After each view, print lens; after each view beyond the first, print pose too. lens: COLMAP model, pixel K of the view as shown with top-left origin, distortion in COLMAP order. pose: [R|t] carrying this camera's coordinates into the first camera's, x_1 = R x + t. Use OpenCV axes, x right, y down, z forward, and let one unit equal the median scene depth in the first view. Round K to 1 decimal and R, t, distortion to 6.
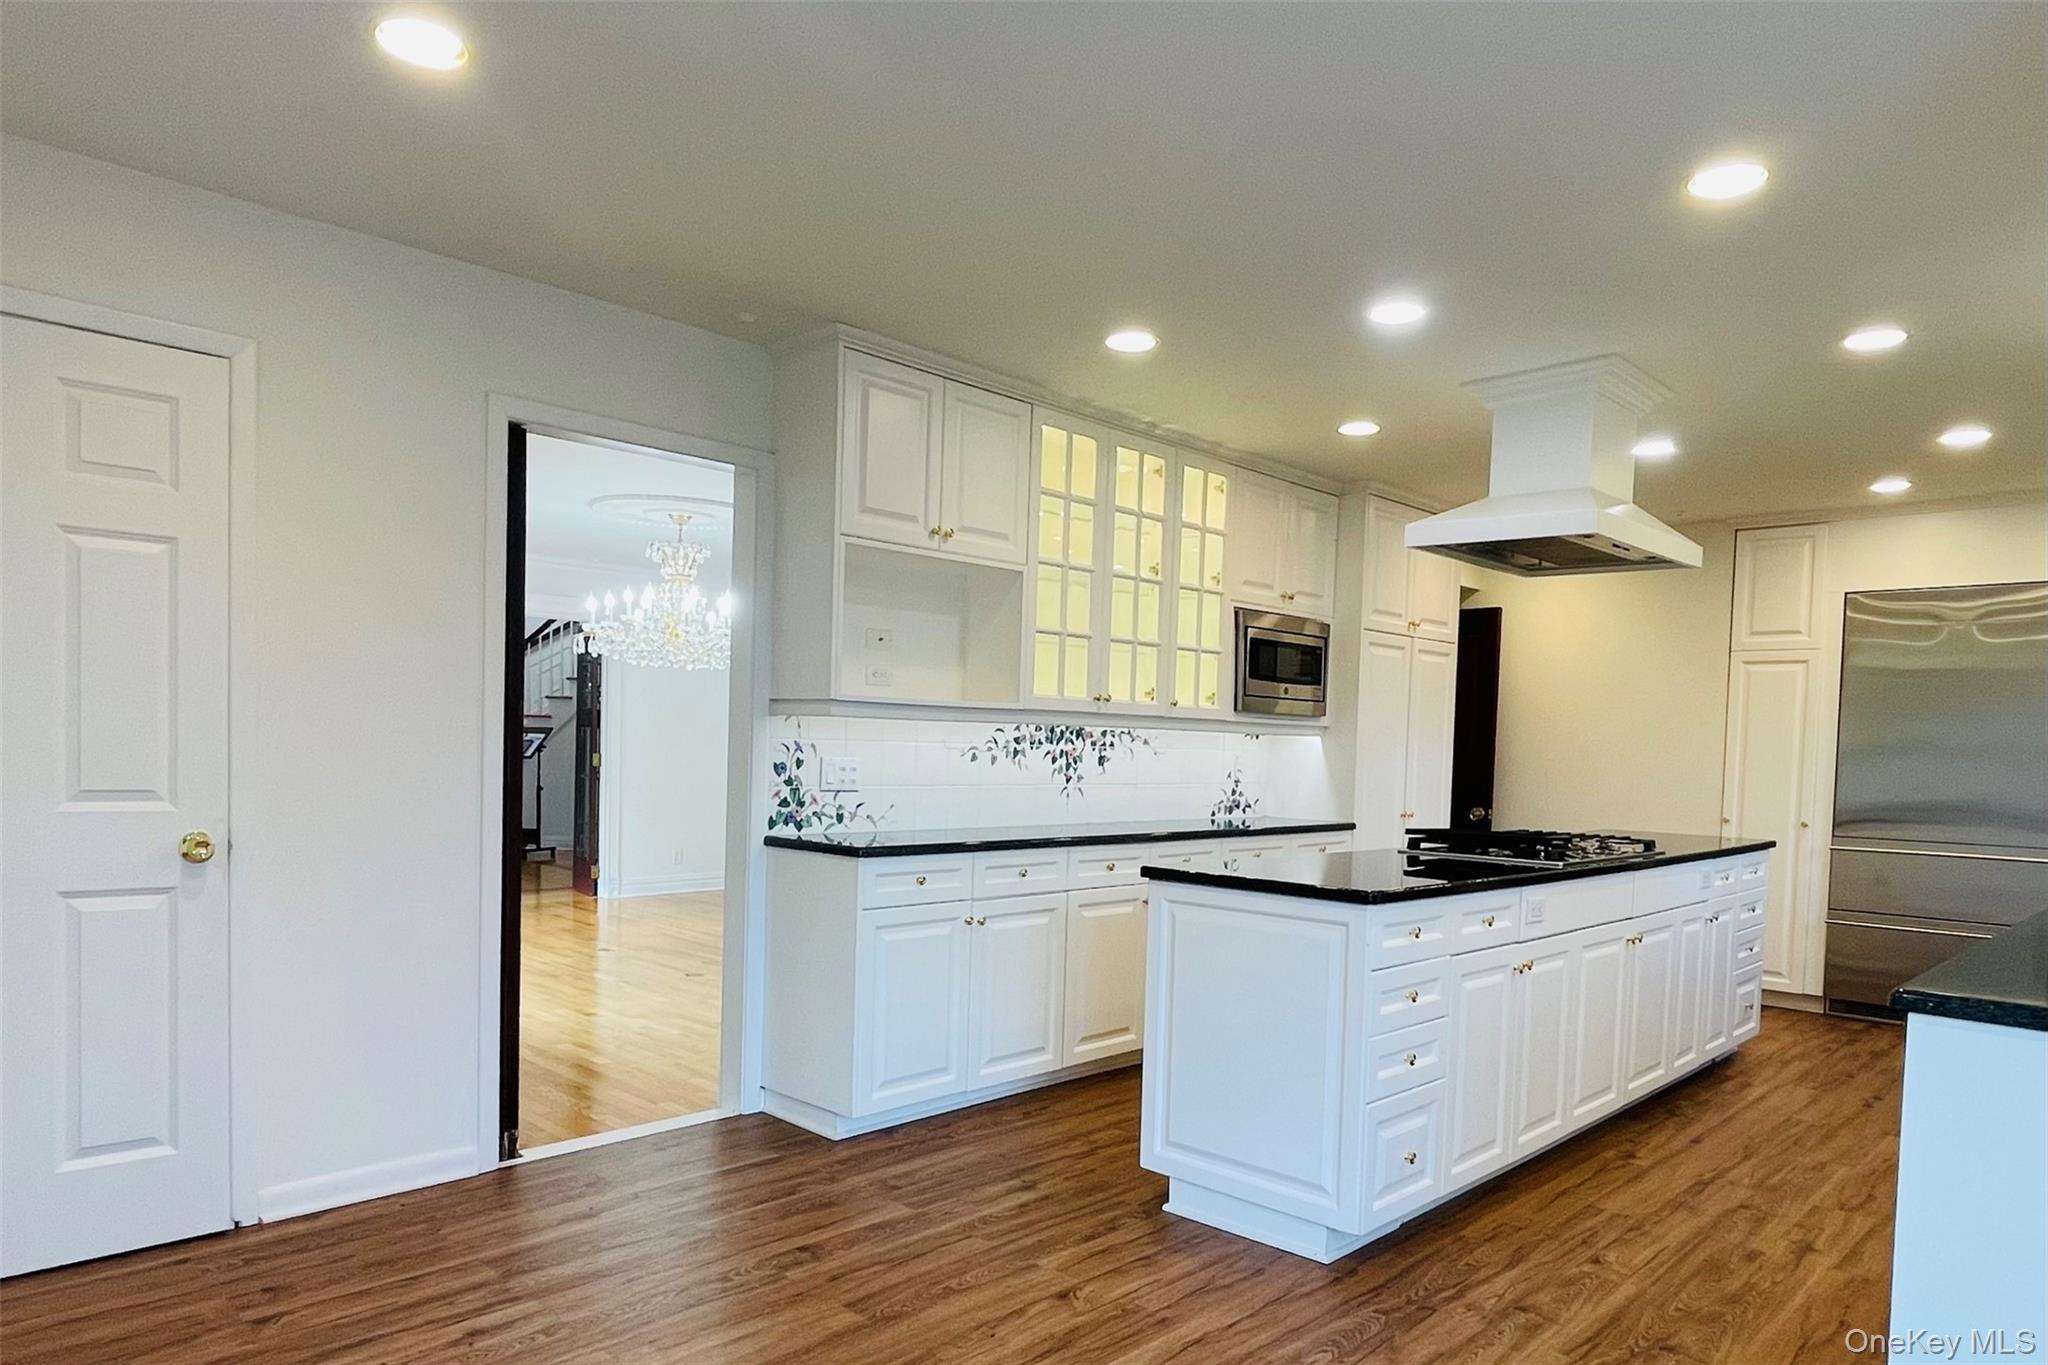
lens RADIAL K [[828.7, 0, 1020.5], [0, 828.7, 682.8], [0, 0, 1]] dist [-0.000601, 0.000007]
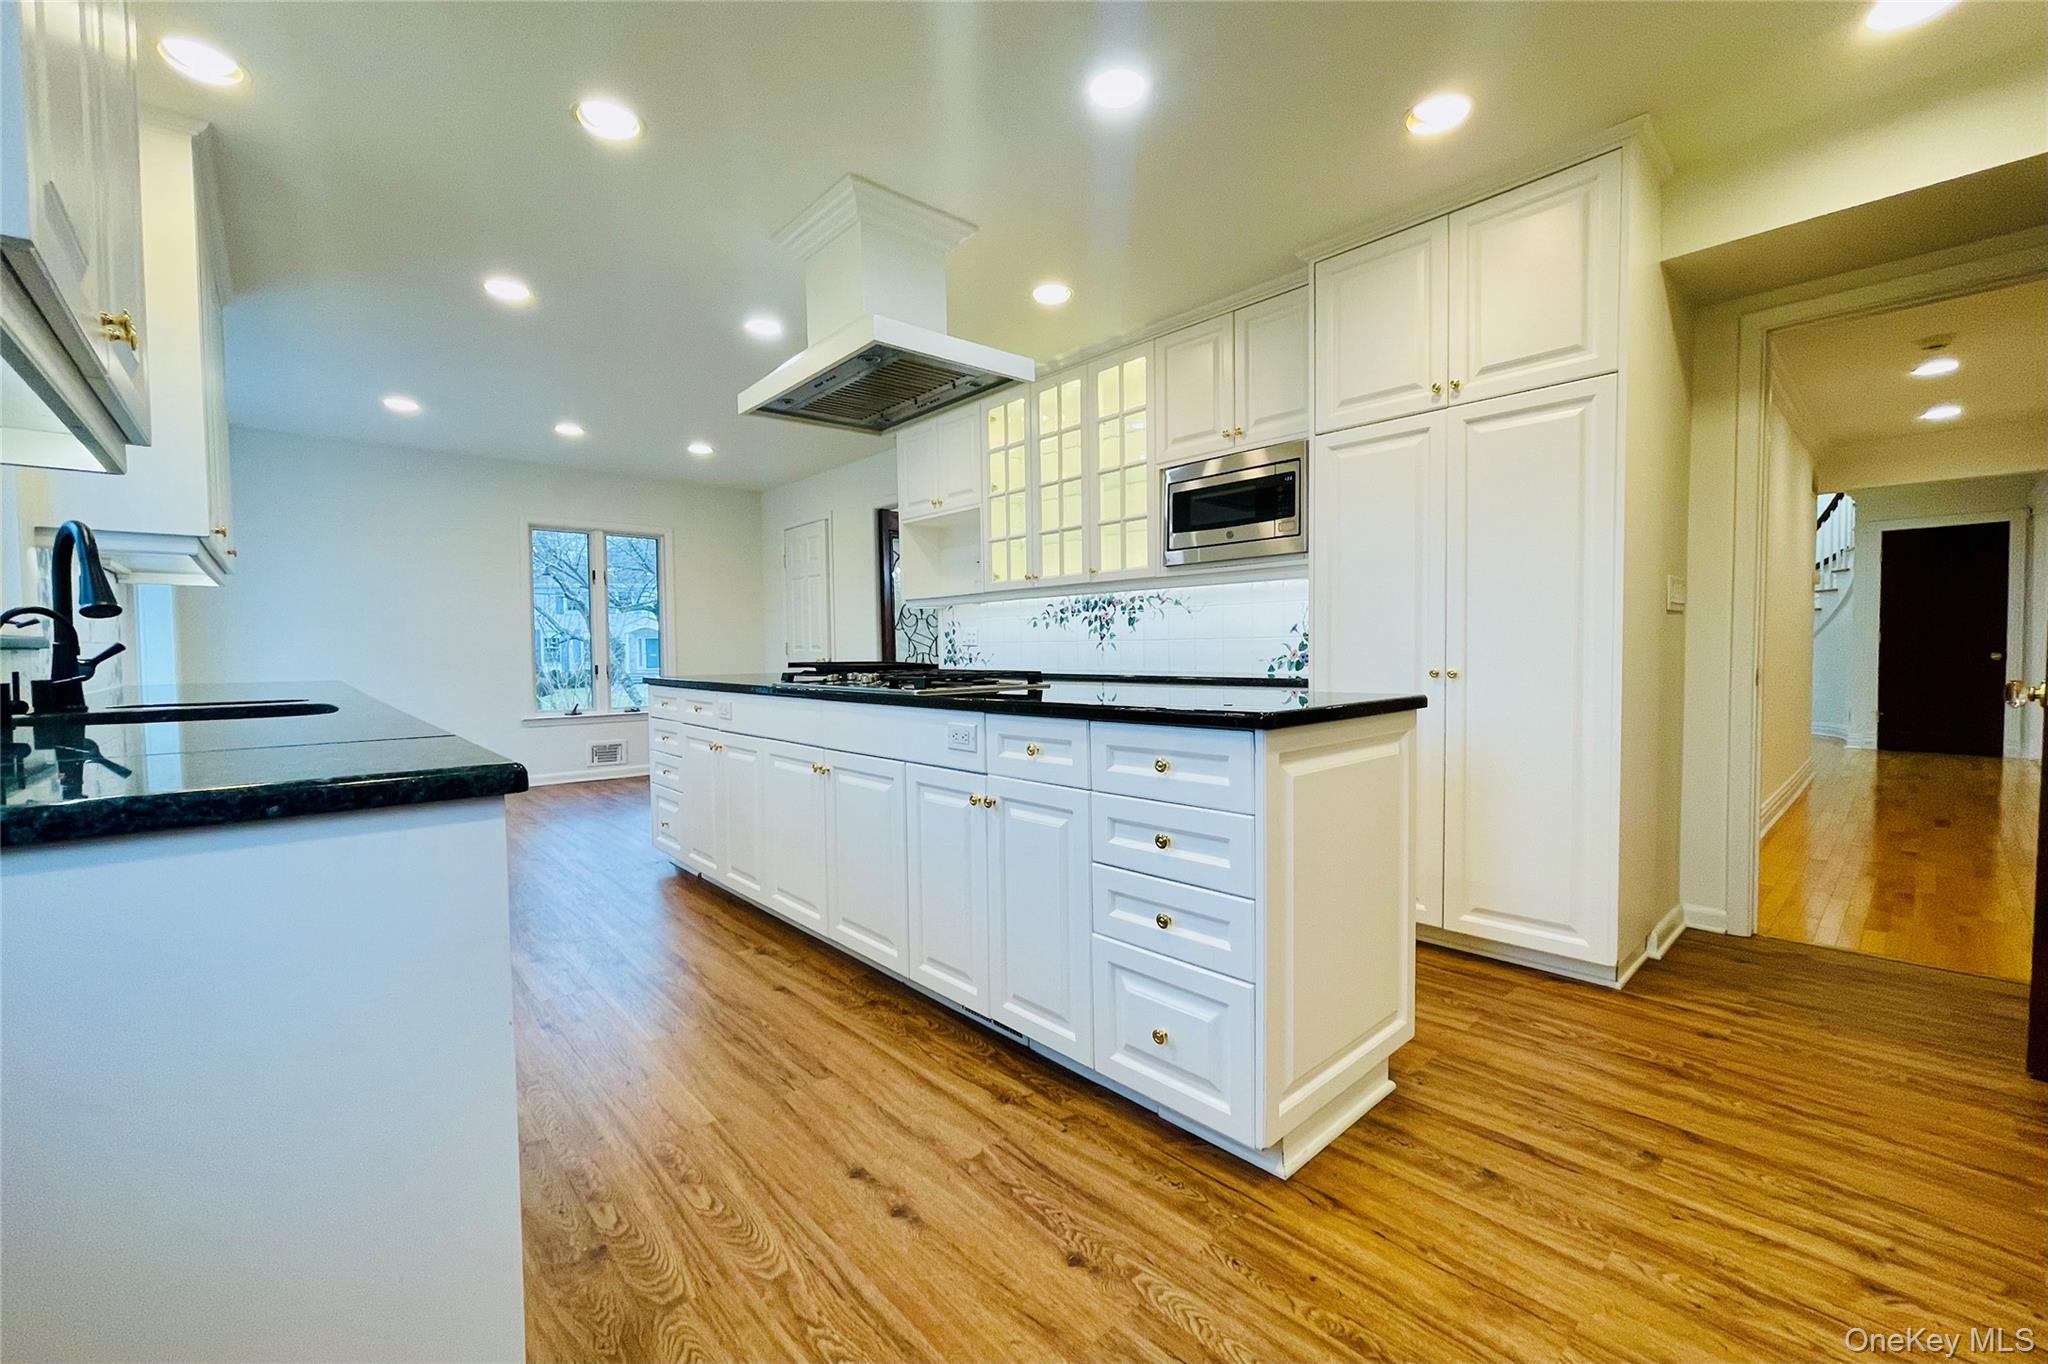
lens RADIAL K [[828.7, 0, 1024.0], [0, 828.7, 682.1], [0, 0, 1]] dist [-0.000601, 0.000007]
pose [[0.154726, -0.009460, -0.987912, 1.361894], [0.075240, 0.997163, 0.002236, 0.177308], [0.985088, -0.074677, 0.154999, 0.666294]]
